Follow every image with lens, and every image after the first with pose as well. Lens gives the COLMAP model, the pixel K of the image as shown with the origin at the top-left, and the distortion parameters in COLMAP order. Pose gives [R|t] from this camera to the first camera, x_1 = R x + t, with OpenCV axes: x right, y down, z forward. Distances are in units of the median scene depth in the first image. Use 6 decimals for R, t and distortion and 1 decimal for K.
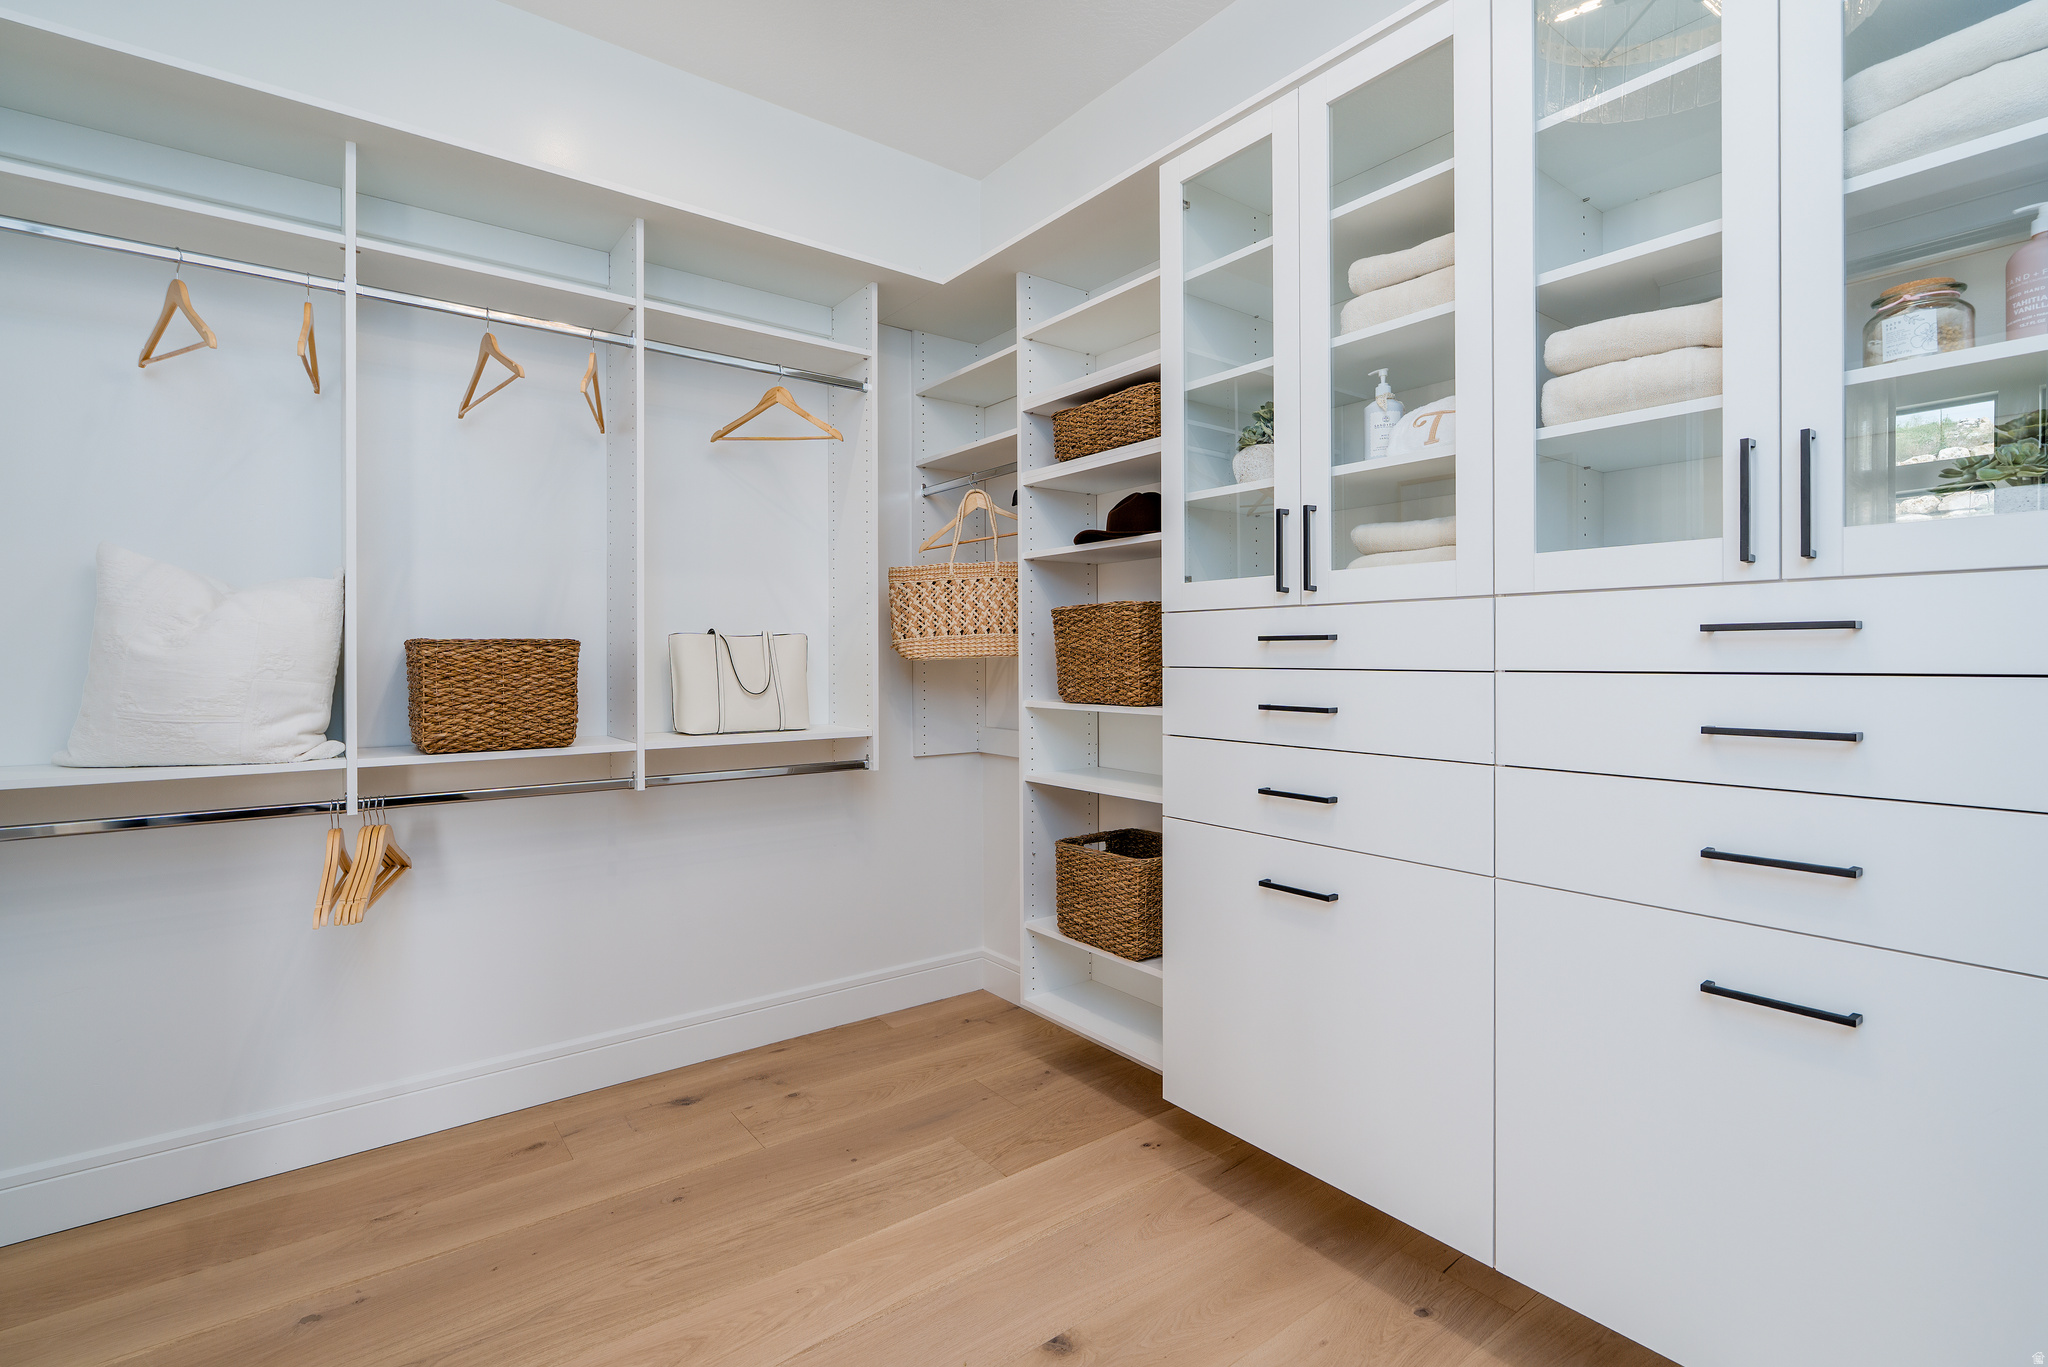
lens RADIAL K [[936.7, 0, 1016.6], [0, 936.7, 659.3], [0, 0, 1]] dist [-0.008857, 0.004342]
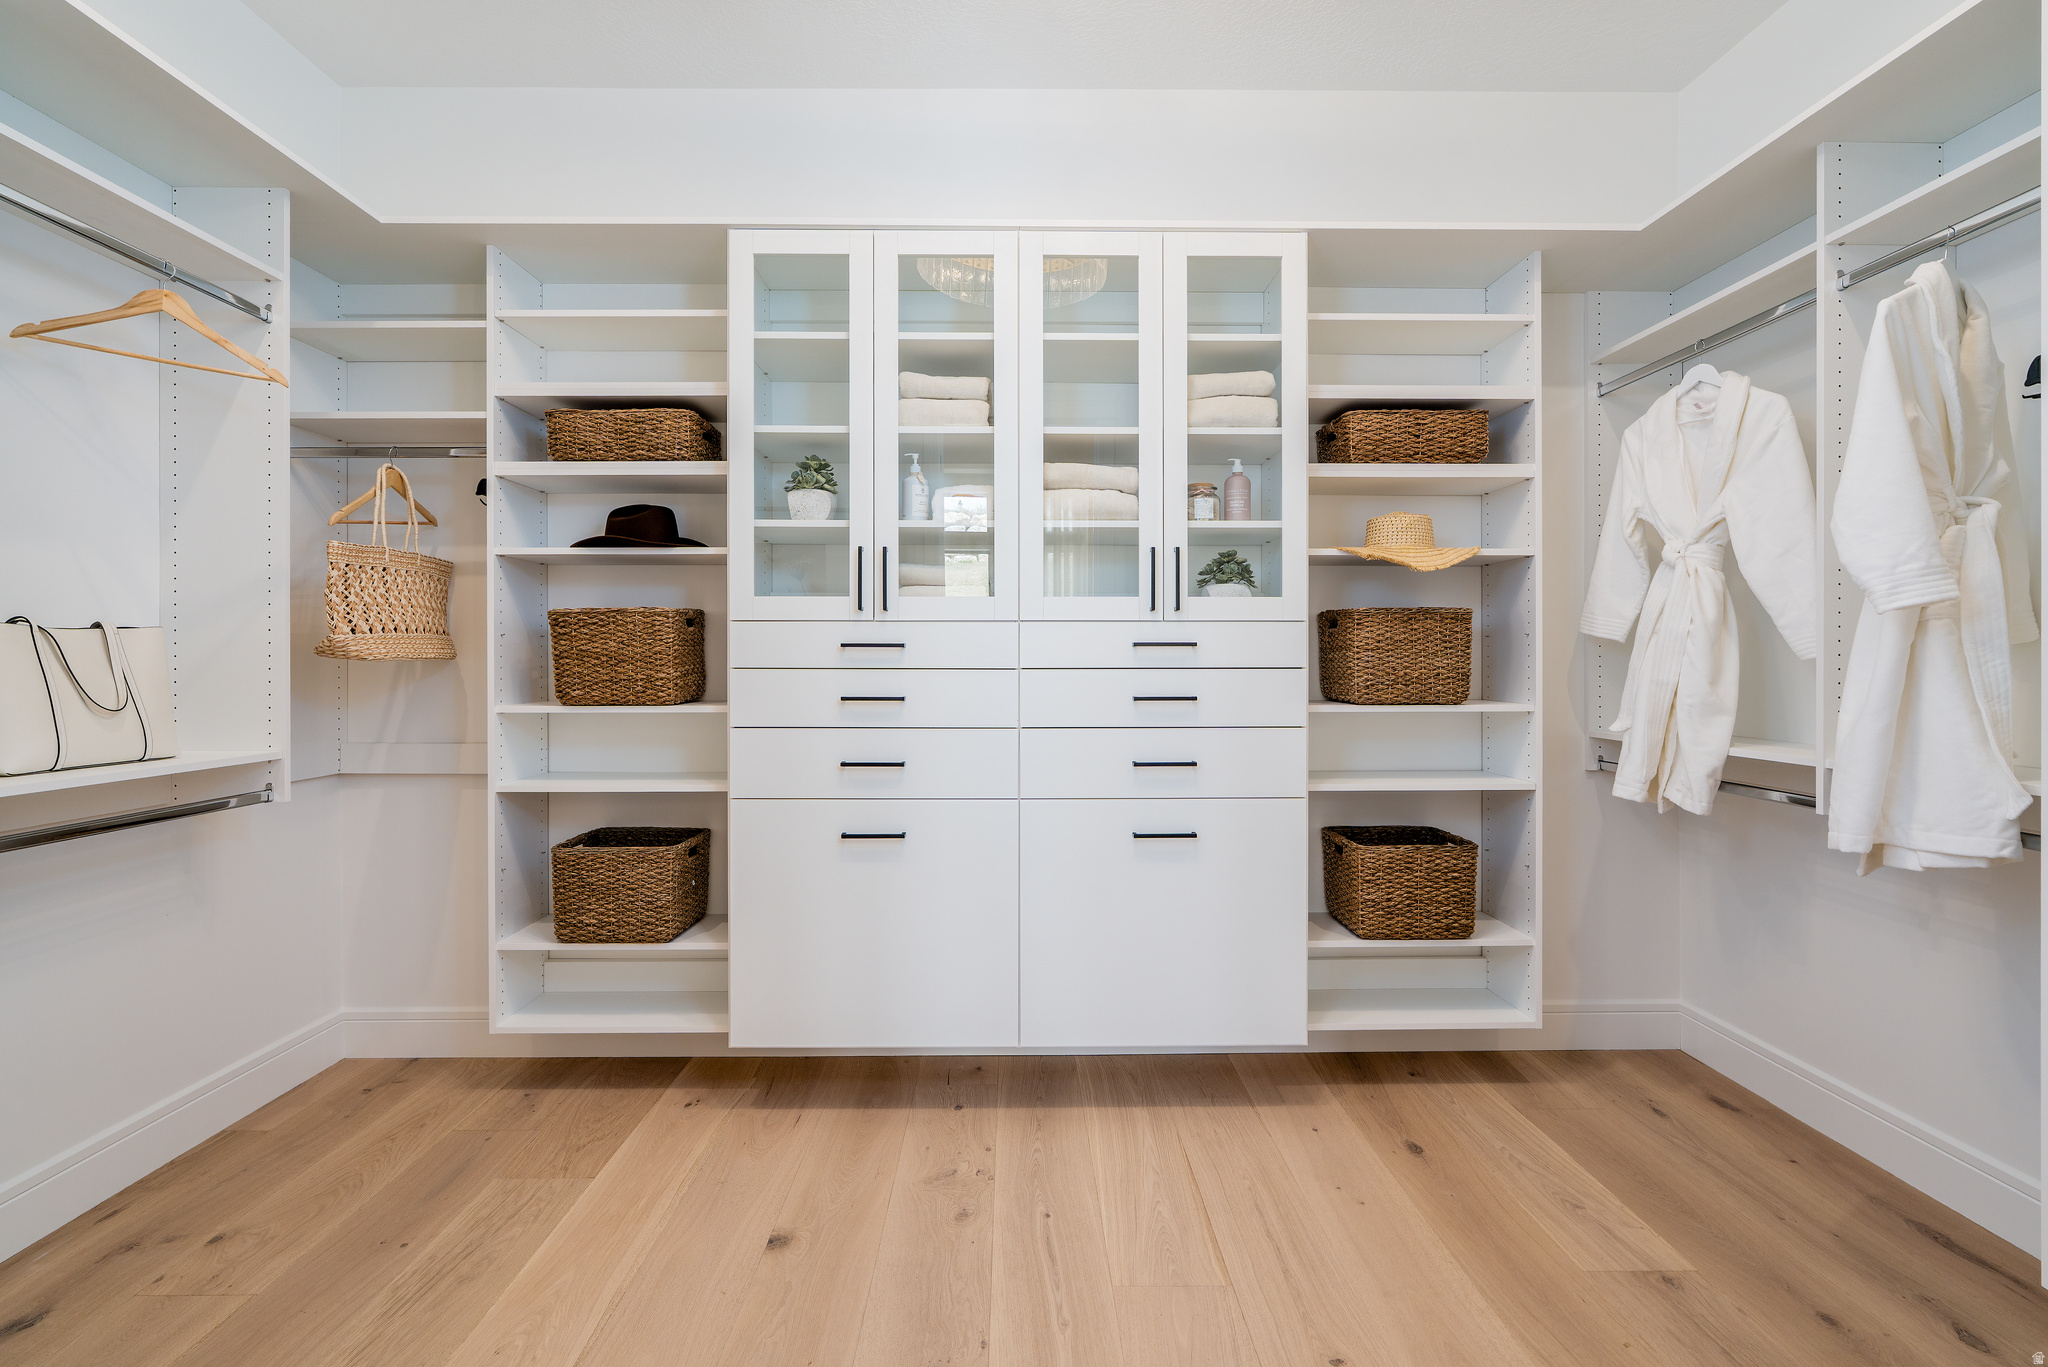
lens RADIAL K [[936.7, 0, 1016.6], [0, 936.7, 659.3], [0, 0, 1]] dist [-0.008857, 0.004342]
pose [[0.599866, 0.002340, 0.800097, -0.495023], [0.001455, 0.999991, -0.004016, 0.002154], [-0.800099, 0.003573, 0.599857, 0.032296]]
